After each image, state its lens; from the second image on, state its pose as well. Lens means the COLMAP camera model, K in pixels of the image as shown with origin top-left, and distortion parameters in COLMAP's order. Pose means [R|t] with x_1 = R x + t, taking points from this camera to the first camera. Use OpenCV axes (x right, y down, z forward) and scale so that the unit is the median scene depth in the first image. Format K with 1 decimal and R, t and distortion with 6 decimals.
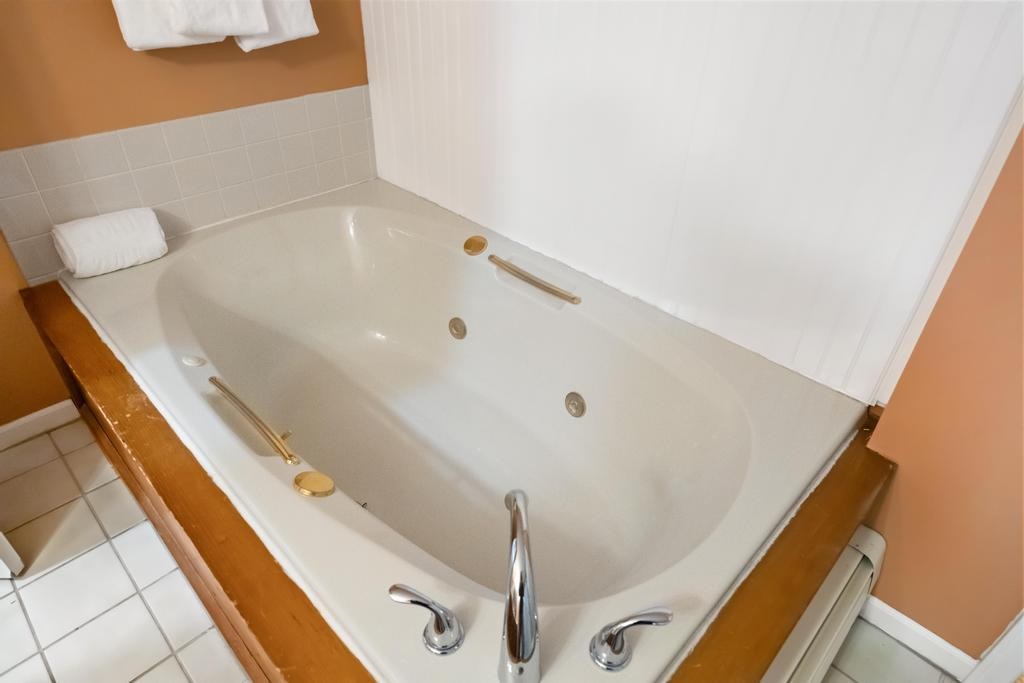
lens RADIAL K [[613.5, 0, 507.8], [0, 613.5, 342.8], [0, 0, 1]] dist [-0.001784, 0.000008]
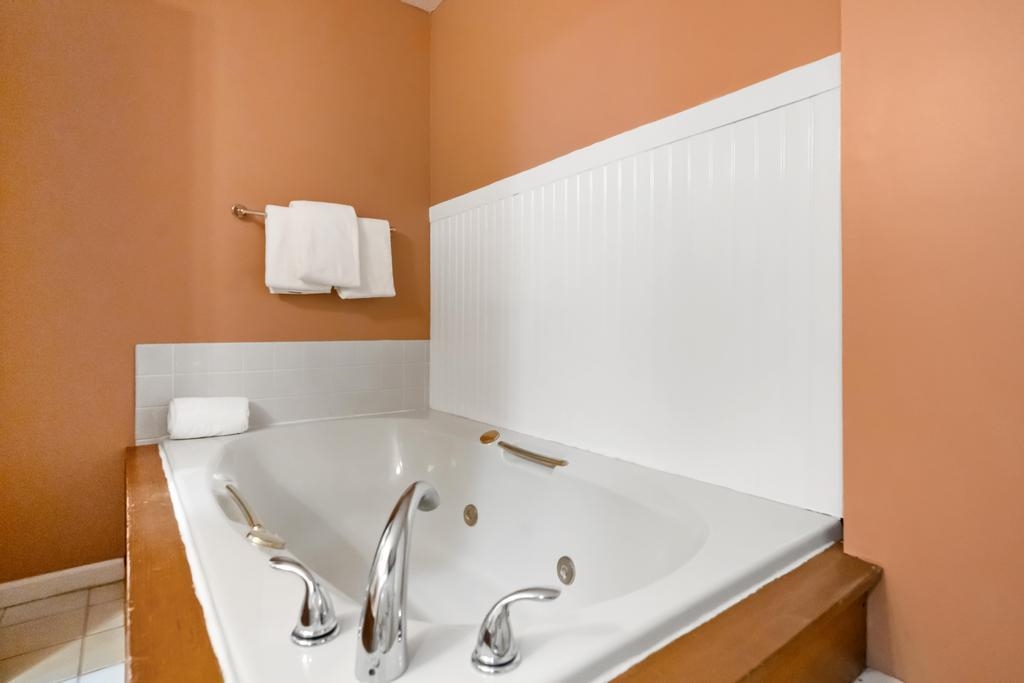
lens RADIAL K [[507.0, 0, 517.5], [0, 507.0, 336.2], [0, 0, 1]] dist [-0.005640, 0.001008]
pose [[0.992005, -0.013944, -0.125426, 0.146409], [-0.060622, 0.819046, -0.570515, 0.275646], [0.110685, 0.573558, 0.811653, 0.102162]]
